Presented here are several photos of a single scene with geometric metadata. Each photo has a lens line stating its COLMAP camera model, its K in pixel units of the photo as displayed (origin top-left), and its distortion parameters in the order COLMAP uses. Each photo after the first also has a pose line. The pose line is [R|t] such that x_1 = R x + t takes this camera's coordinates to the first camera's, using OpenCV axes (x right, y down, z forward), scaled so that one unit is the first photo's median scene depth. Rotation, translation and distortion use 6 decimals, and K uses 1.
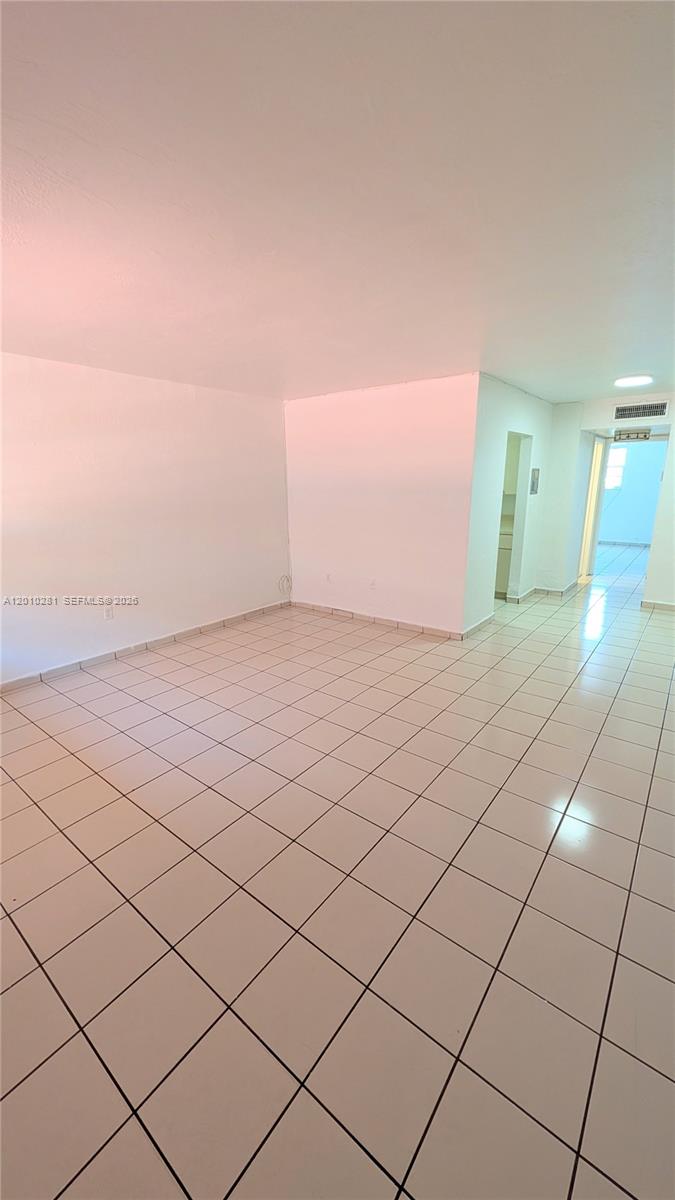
lens RADIAL K [[456.4, 0, 337.5], [0, 456.4, 600.0], [0, 0, 1]] dist [-0.000576, -0.000330]
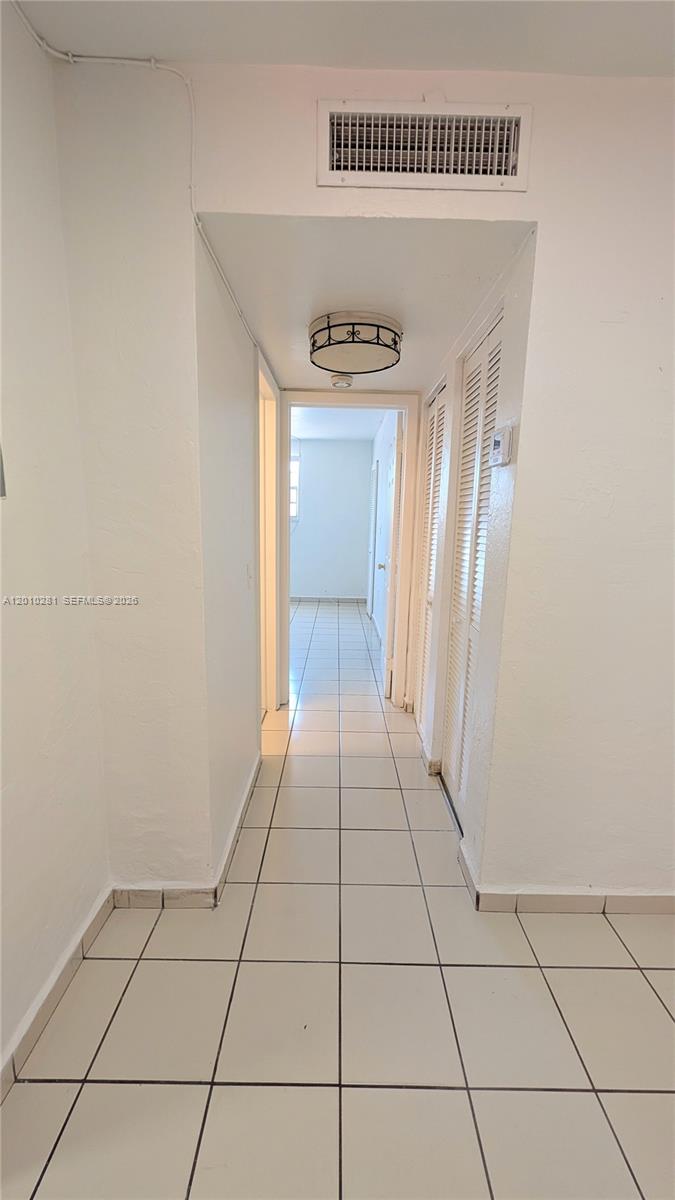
lens RADIAL K [[456.4, 0, 337.5], [0, 456.4, 600.0], [0, 0, 1]] dist [-0.000576, -0.000330]
pose [[0.797433, -0.088272, 0.596916, 0.456218], [0.117914, 0.992966, -0.010683, -0.184607], [-0.591775, 0.078903, 0.802232, 0.829090]]
